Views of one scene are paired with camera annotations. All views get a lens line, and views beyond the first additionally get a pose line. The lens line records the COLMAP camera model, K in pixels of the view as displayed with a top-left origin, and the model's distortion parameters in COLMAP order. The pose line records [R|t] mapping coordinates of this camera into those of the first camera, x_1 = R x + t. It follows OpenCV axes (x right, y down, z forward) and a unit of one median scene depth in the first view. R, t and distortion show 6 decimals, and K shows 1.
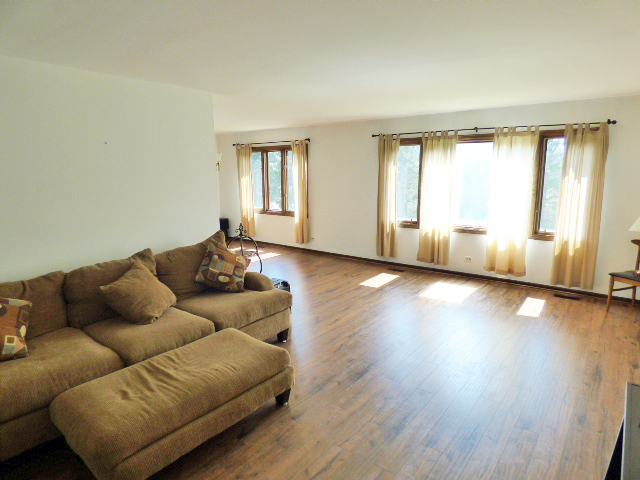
lens RADIAL K [[391.5, 0, 323.3], [0, 391.5, 239.1], [0, 0, 1]] dist [-0.009209, -0.003903]
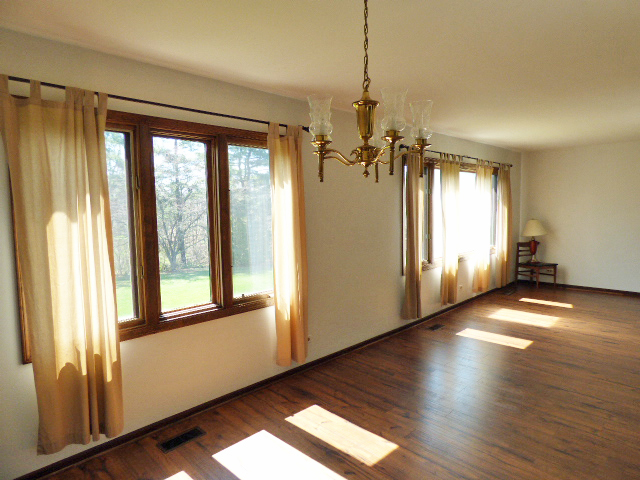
lens RADIAL K [[391.5, 0, 323.3], [0, 391.5, 239.1], [0, 0, 1]] dist [-0.009209, -0.003903]
pose [[0.116480, -0.075966, 0.990284, -0.660333], [0.184040, 0.981454, 0.053641, -0.193412], [-0.975993, 0.176004, 0.128301, 1.238146]]
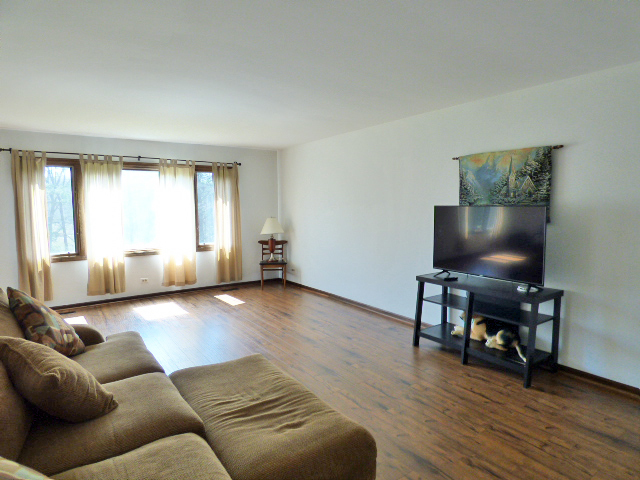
lens RADIAL K [[391.5, 0, 323.3], [0, 391.5, 239.1], [0, 0, 1]] dist [-0.009209, -0.003903]
pose [[0.295167, -0.079742, 0.952112, -0.482117], [0.171143, 0.984807, 0.029423, -0.007105], [-0.939993, 0.154263, 0.304330, 0.230198]]
